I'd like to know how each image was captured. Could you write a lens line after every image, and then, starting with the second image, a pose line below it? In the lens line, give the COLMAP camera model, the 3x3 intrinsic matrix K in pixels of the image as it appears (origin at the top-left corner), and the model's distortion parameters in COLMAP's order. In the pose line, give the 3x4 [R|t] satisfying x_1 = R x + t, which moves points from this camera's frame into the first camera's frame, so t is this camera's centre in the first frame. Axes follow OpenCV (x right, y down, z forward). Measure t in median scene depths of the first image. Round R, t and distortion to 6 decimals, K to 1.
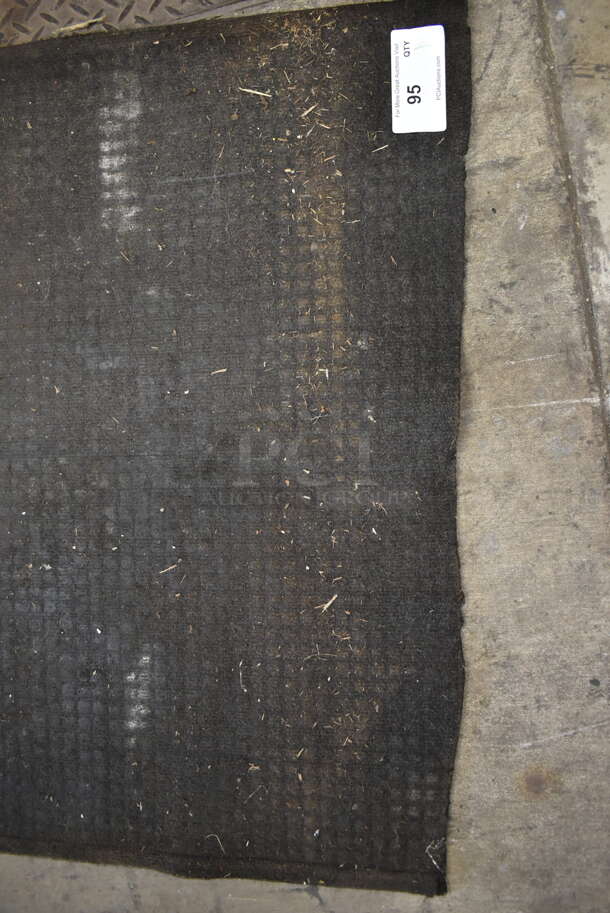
lens RADIAL K [[699.0, 0, 304.4], [0, 699.0, 452.1], [0, 0, 1]] dist [-0.021264, 0.007963]
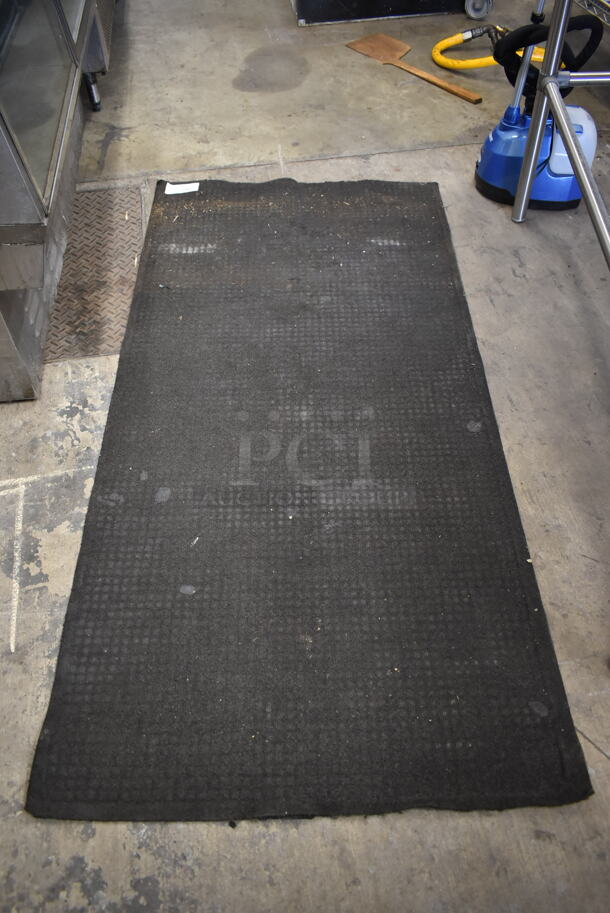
lens RADIAL K [[699.0, 0, 304.7], [0, 699.0, 456.6], [0, 0, 1]] dist [-0.021264, 0.007963]
pose [[-0.000483, -0.673193, 0.739467, -2.970981], [0.999444, -0.024977, -0.022086, 0.074068], [0.033338, 0.739045, 0.672831, -0.234060]]
